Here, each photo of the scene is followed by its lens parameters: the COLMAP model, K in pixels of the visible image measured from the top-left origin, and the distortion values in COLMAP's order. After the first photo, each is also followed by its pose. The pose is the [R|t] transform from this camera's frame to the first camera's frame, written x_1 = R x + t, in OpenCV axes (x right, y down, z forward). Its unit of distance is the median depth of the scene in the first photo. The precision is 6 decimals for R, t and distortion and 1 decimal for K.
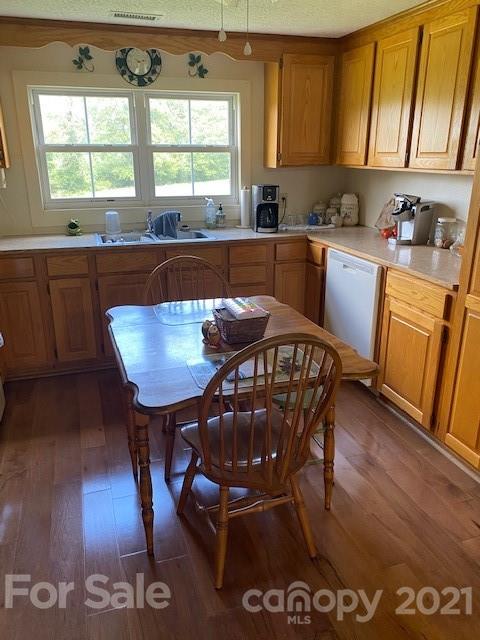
lens RADIAL K [[494.2, 0, 240.7], [0, 494.2, 318.4], [0, 0, 1]] dist [0.037436, -0.035302]
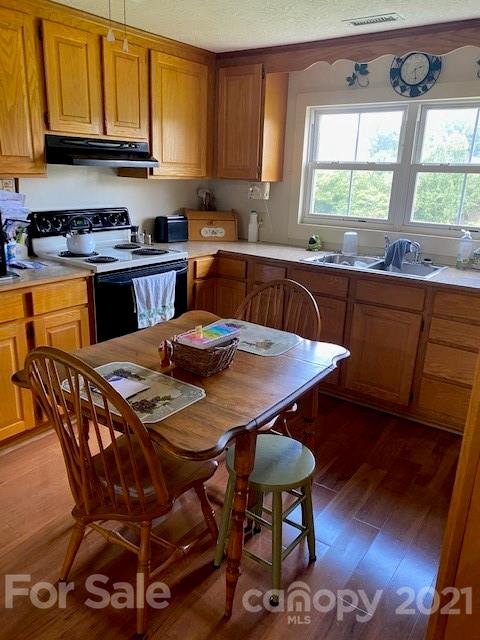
lens RADIAL K [[494.2, 0, 239.7], [0, 494.2, 320.6], [0, 0, 1]] dist [0.037436, -0.035302]
pose [[0.583175, 0.256302, -0.770854, 0.401038], [-0.286124, 0.952921, 0.100376, -0.091419], [0.760289, 0.162023, 0.629054, 0.279235]]
